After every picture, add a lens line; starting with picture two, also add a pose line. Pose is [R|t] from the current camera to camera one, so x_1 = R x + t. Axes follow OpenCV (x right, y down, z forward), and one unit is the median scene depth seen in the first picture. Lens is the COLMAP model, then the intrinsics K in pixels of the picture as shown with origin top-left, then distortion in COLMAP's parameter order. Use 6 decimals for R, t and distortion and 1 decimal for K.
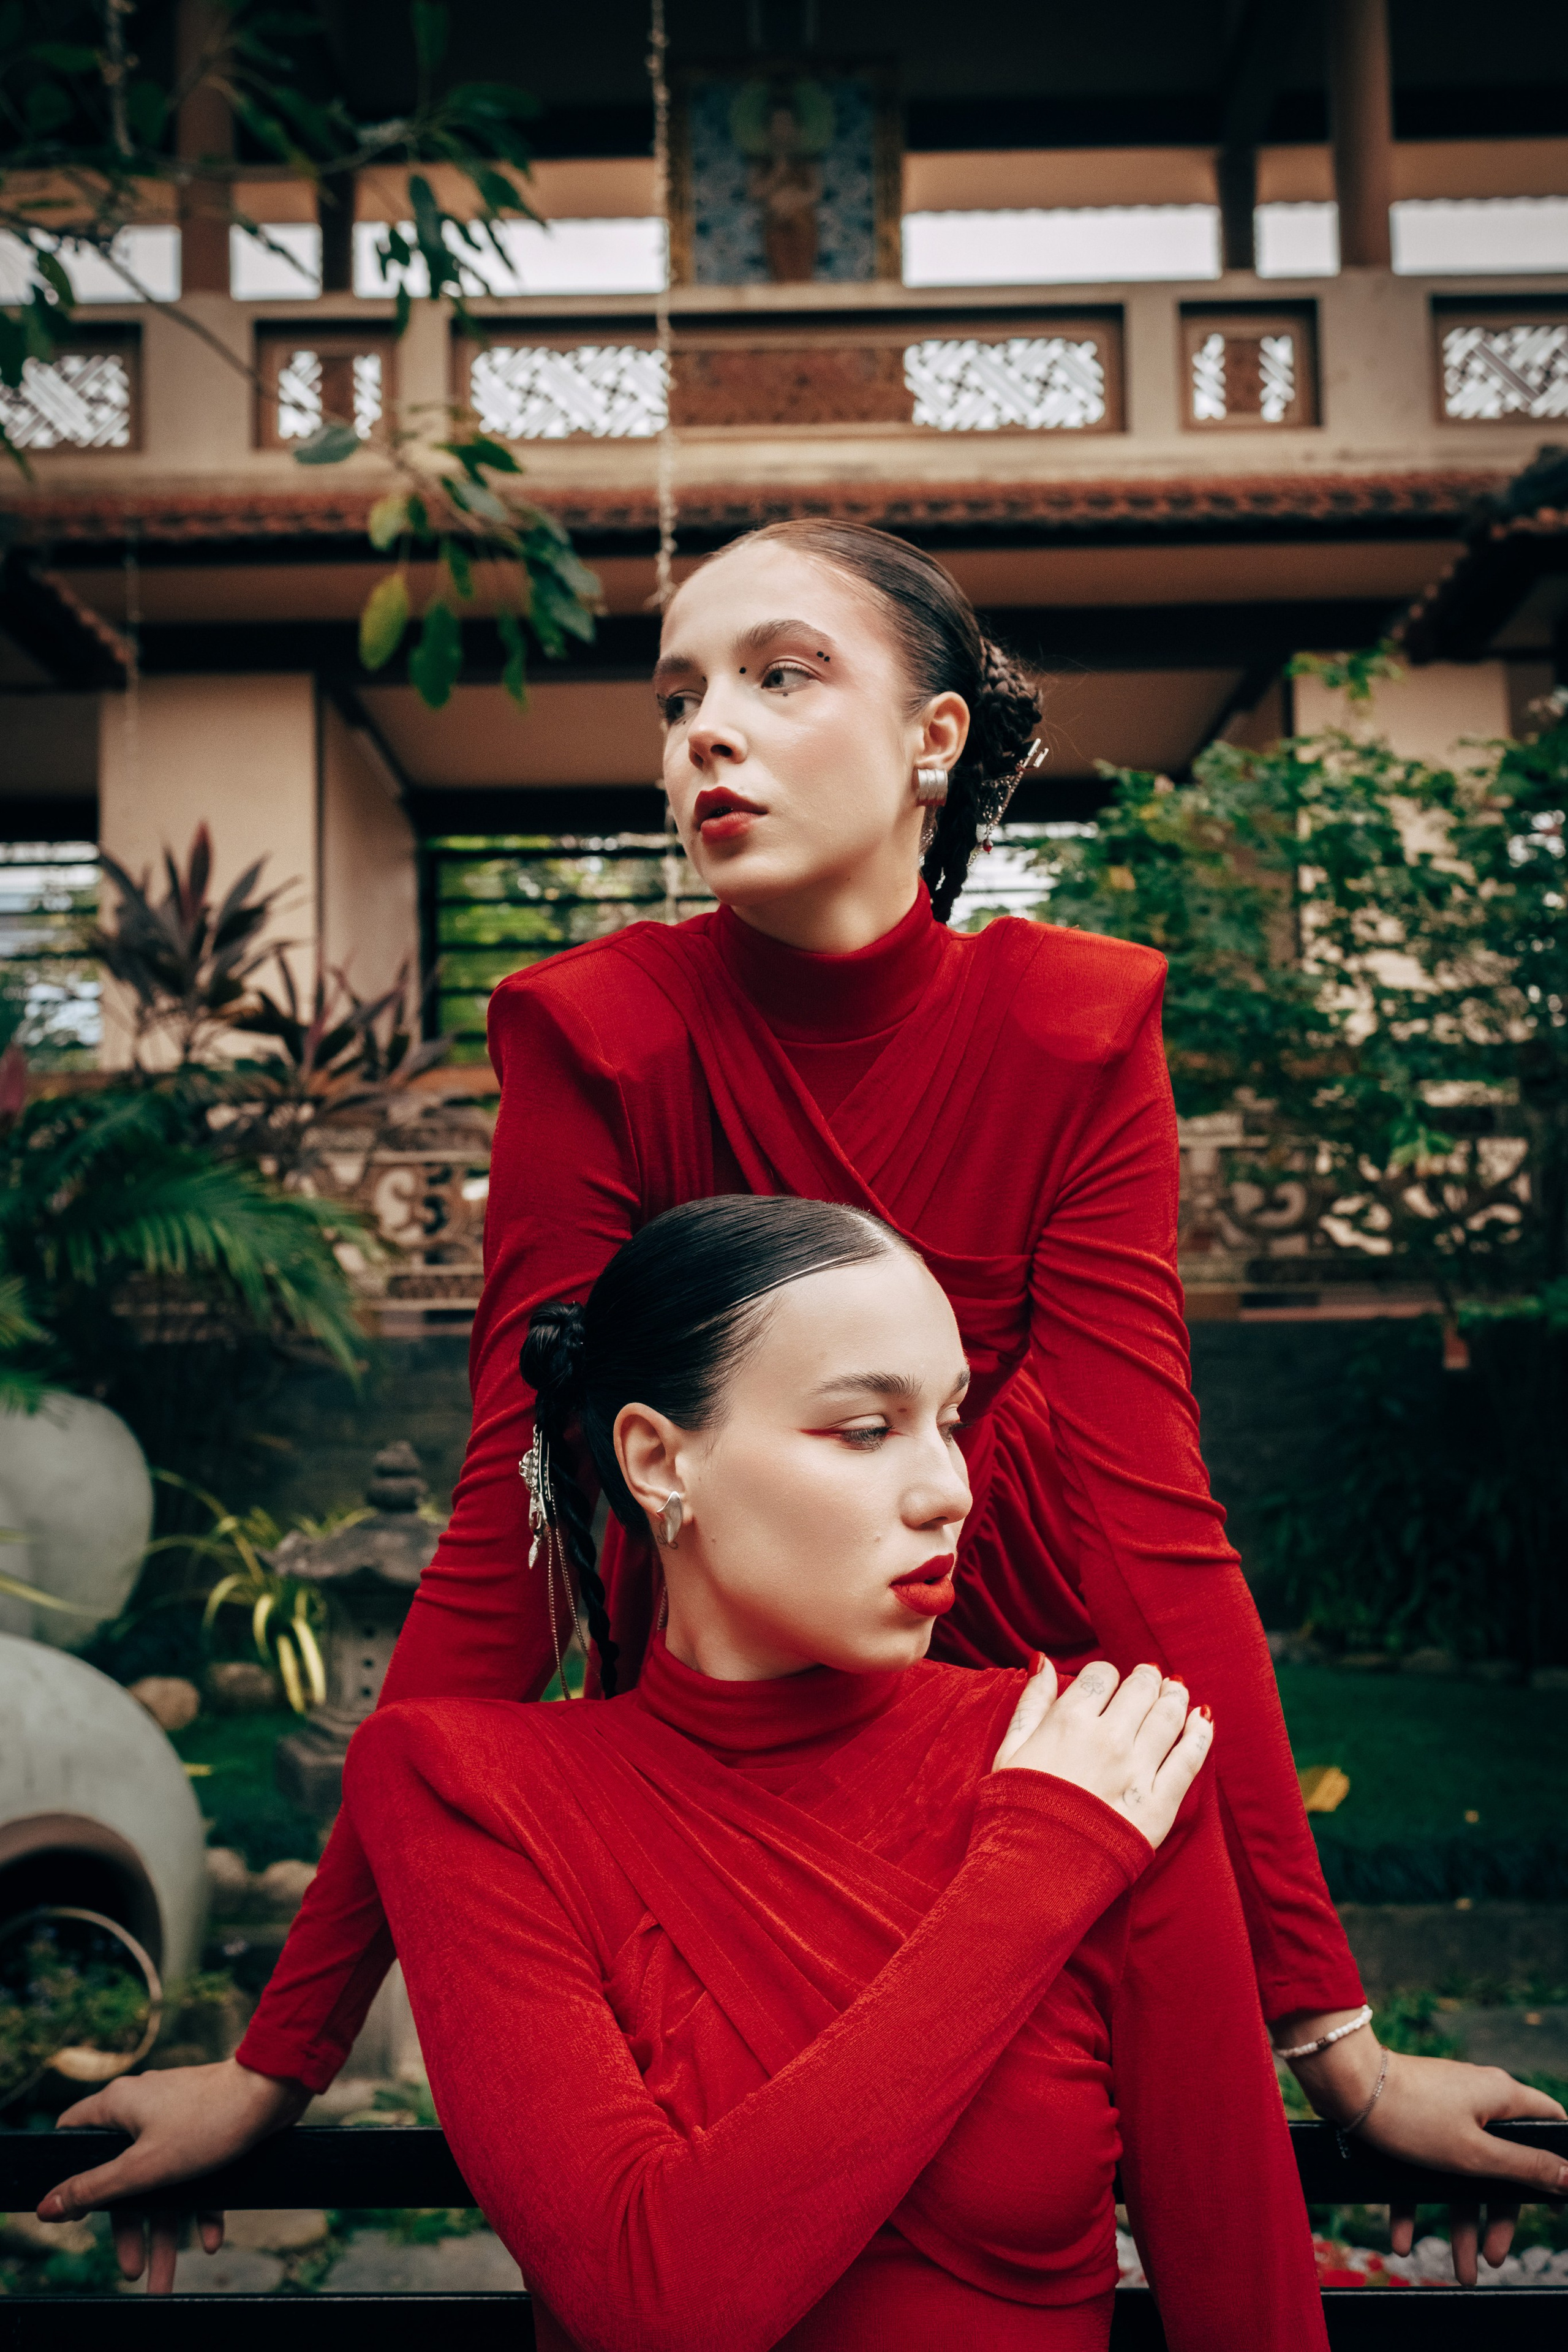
lens RADIAL K [[2339.4, 0, 784.0], [0, 2339.4, 1176.0], [0, 0, 1]] dist [0.001163, 0.023270]
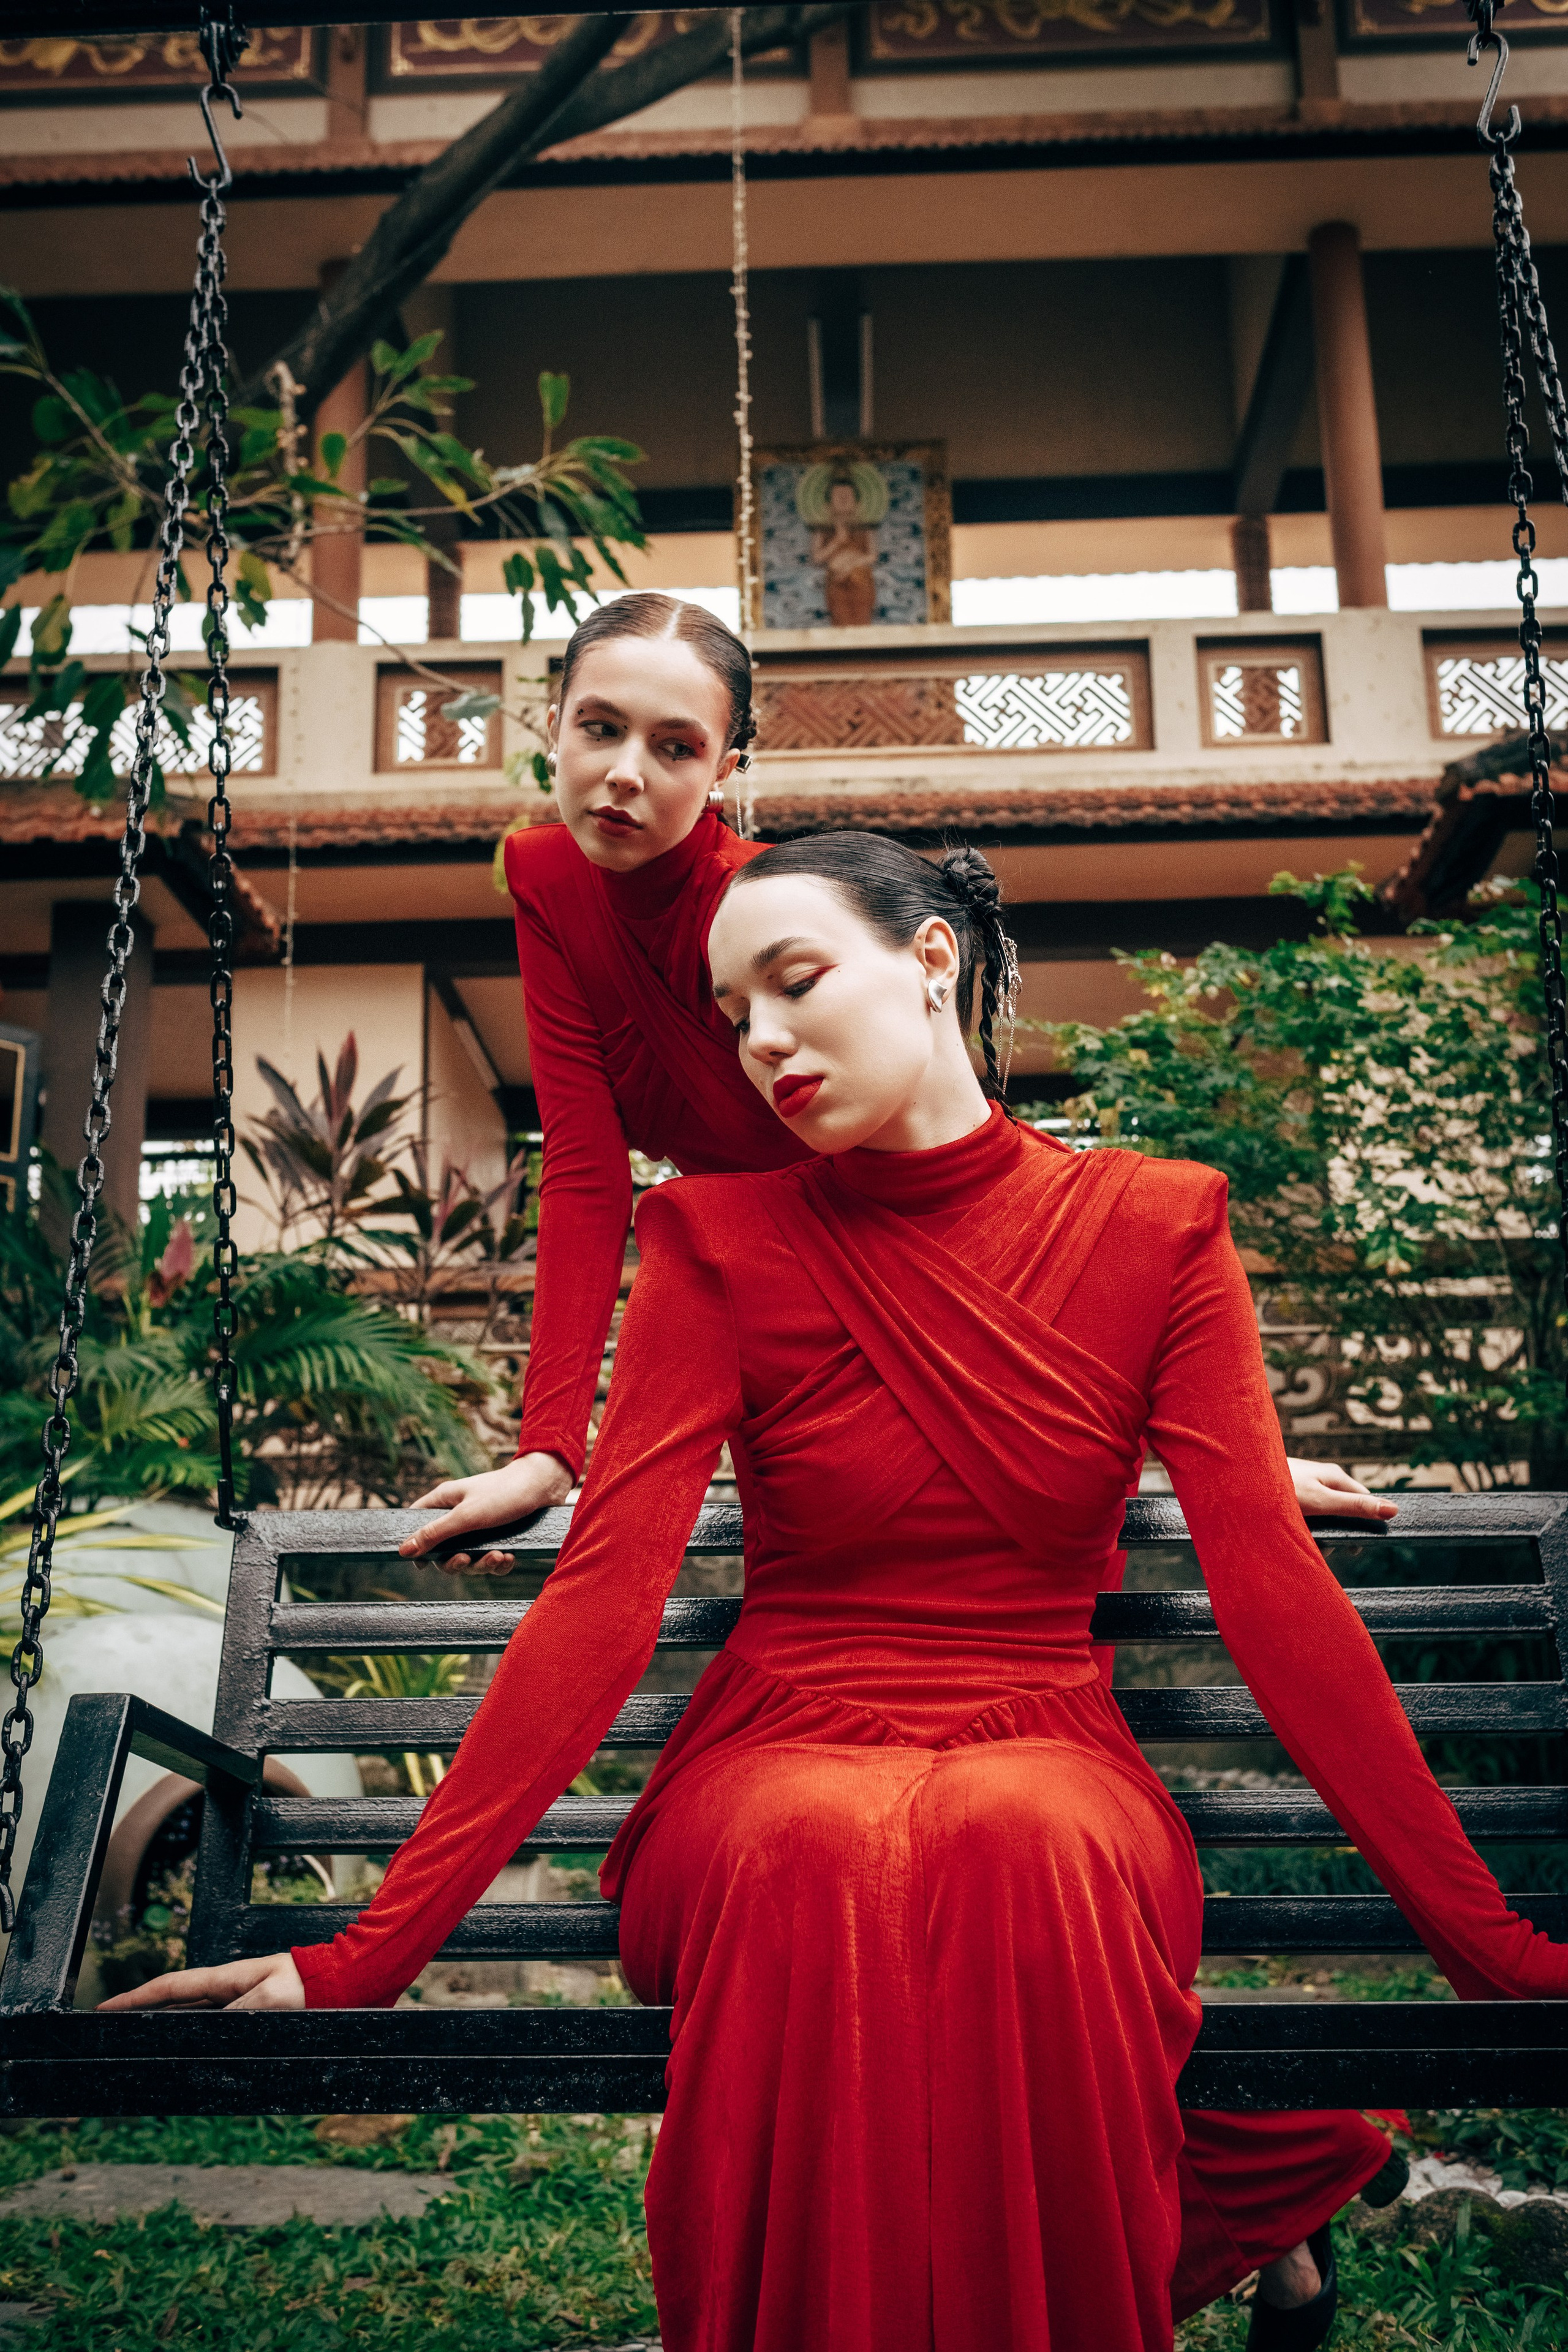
lens RADIAL K [[2339.4, 0, 784.0], [0, 2339.4, 1176.0], [0, 0, 1]] dist [0.001163, 0.023270]
pose [[0.999635, -0.006306, -0.026284, -0.001493], [0.002160, 0.987933, -0.154864, 0.059525], [0.026943, 0.154751, 0.987586, -0.079369]]
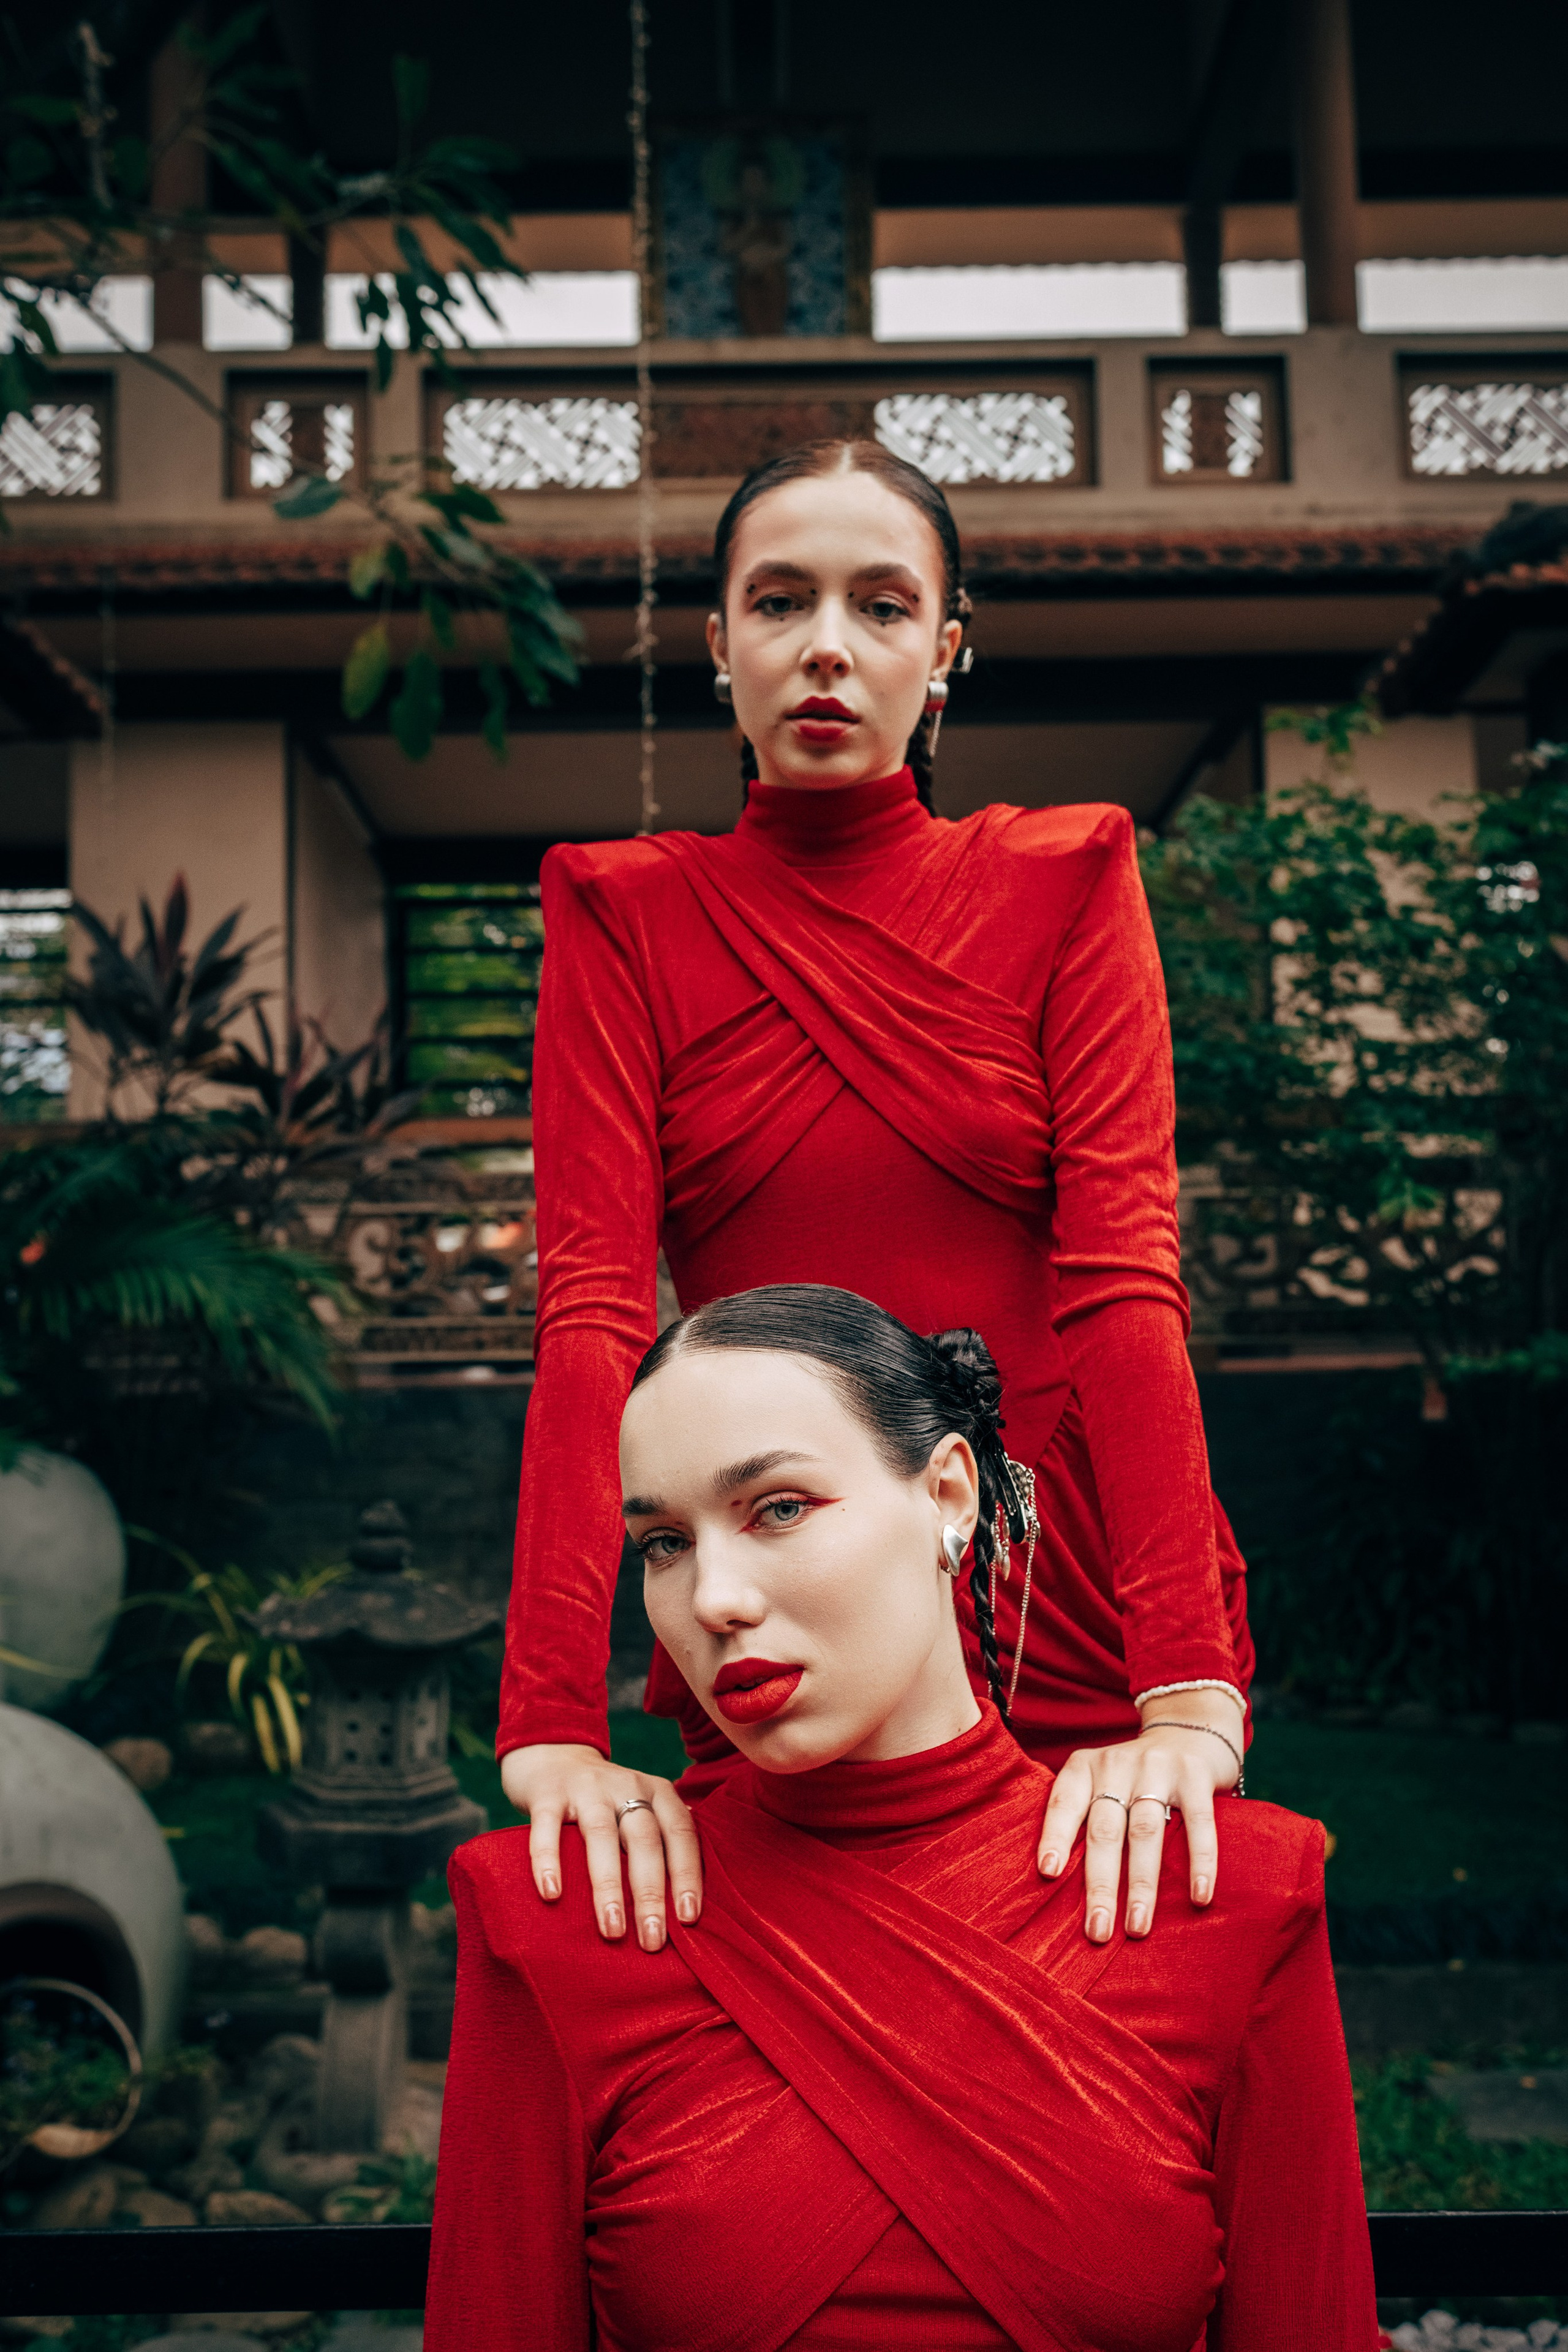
lens RADIAL K [[2339.4, 0, 784.0], [0, 2339.4, 1176.0], [0, 0, 1]] dist [0.001163, 0.023270]
pose [[0.999869, 0.000418, 0.016209, -0.004502], [-0.000093, 0.999799, -0.020025, -0.001339], [-0.016214, 0.020021, 0.999668, 0.002908]]
